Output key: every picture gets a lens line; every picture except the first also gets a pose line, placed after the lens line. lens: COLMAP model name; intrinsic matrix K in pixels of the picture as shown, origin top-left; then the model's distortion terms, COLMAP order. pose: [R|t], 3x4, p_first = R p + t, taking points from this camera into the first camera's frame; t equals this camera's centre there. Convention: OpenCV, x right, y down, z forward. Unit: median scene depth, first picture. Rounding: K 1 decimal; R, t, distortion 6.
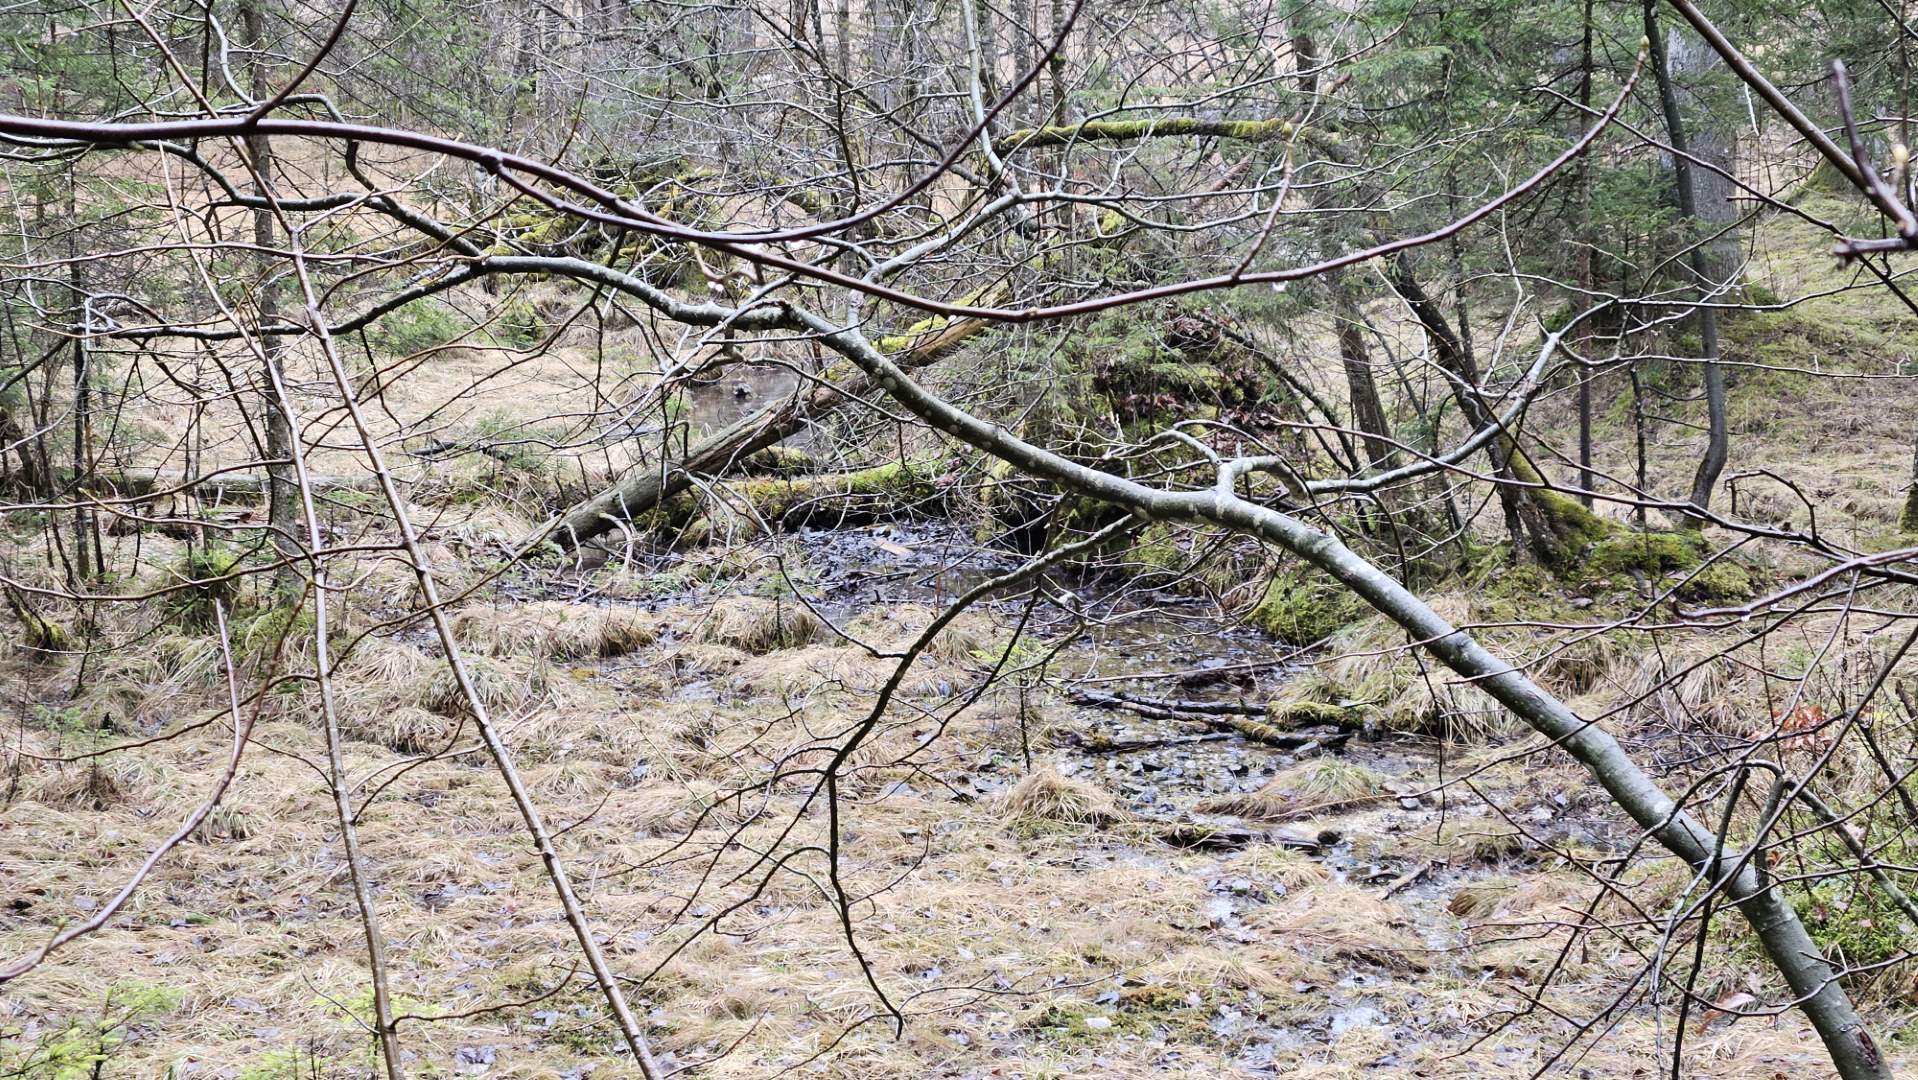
lens RADIAL K [[3749.3, 0, 959.0], [0, 3749.3, 540.0], [0, 0, 1]] dist [-0.485018, 5.195988]
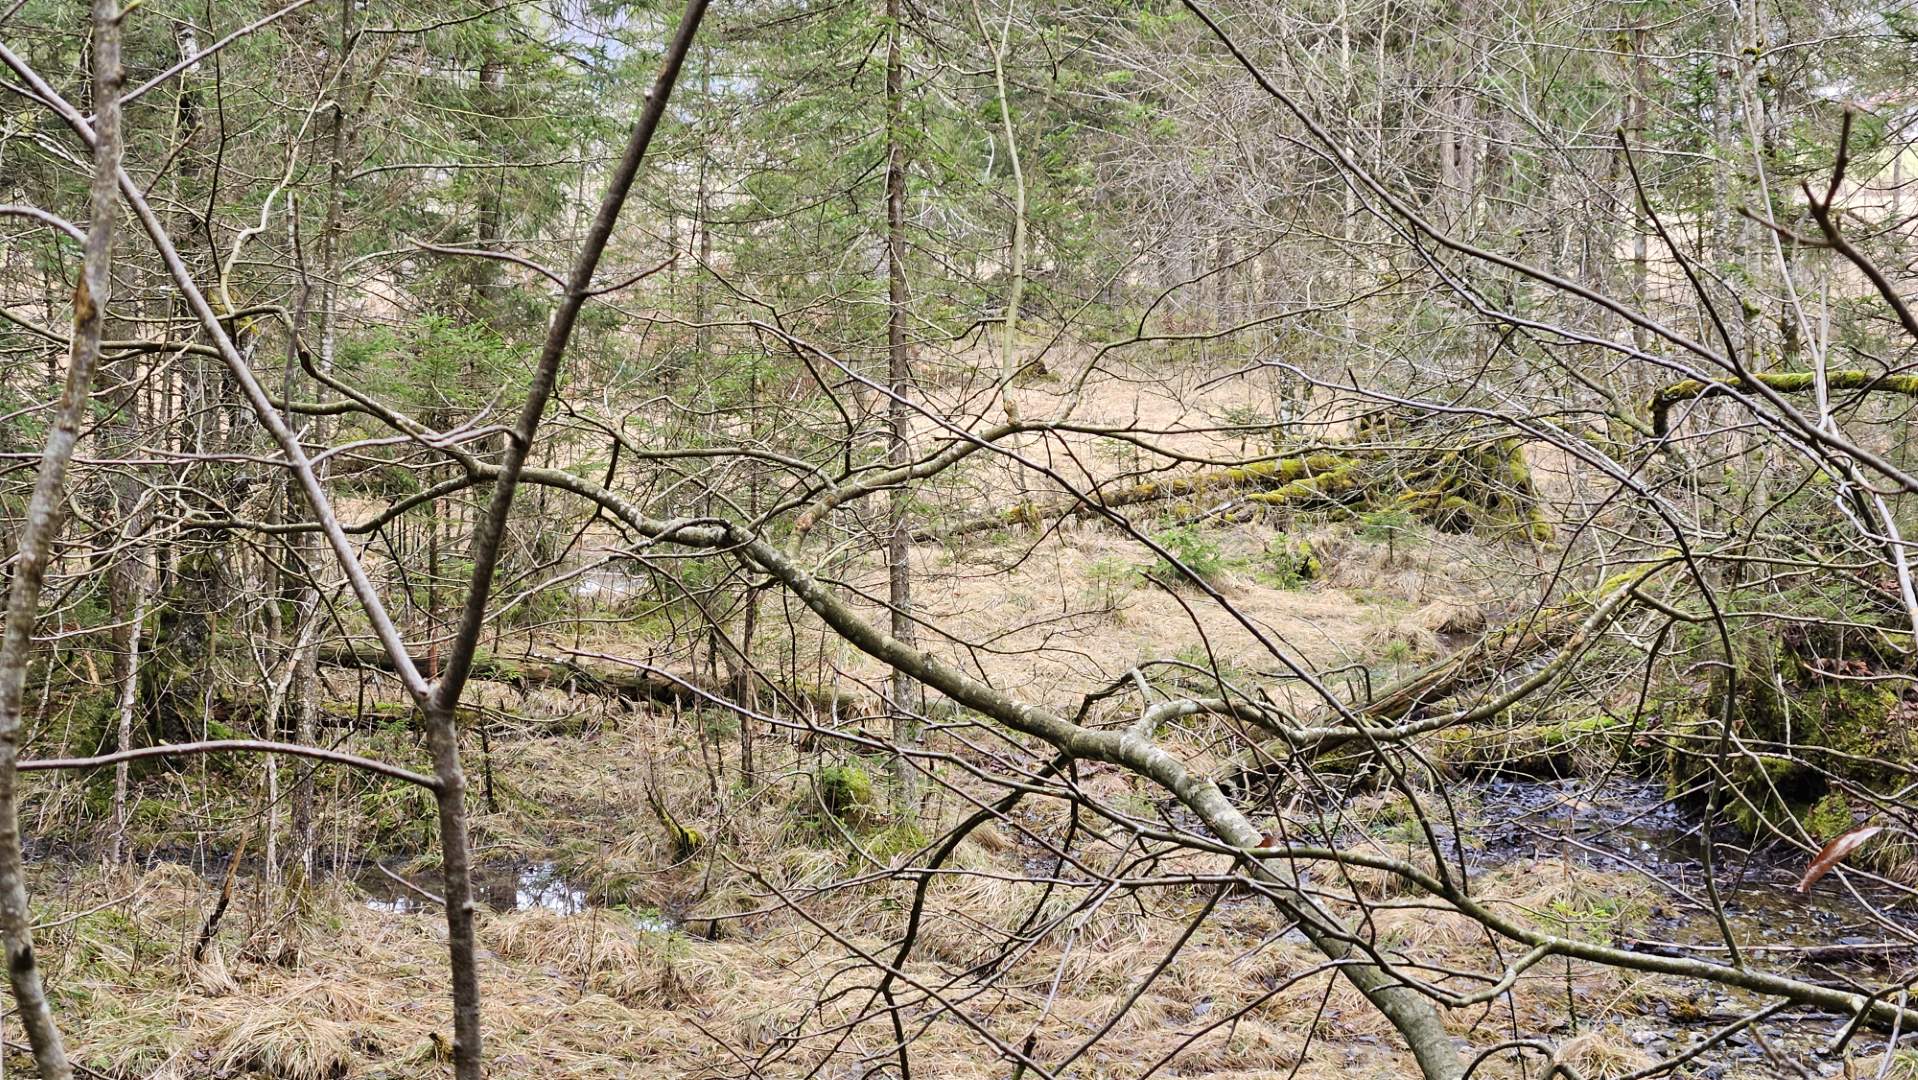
lens RADIAL K [[3749.3, 0, 959.0], [0, 3749.3, 540.0], [0, 0, 1]] dist [-0.485018, 5.195988]
pose [[0.956549, 0.035778, -0.289368, 0.128301], [-0.054862, 0.996802, -0.058110, -0.001470], [0.286364, 0.071460, 0.955452, 0.022816]]
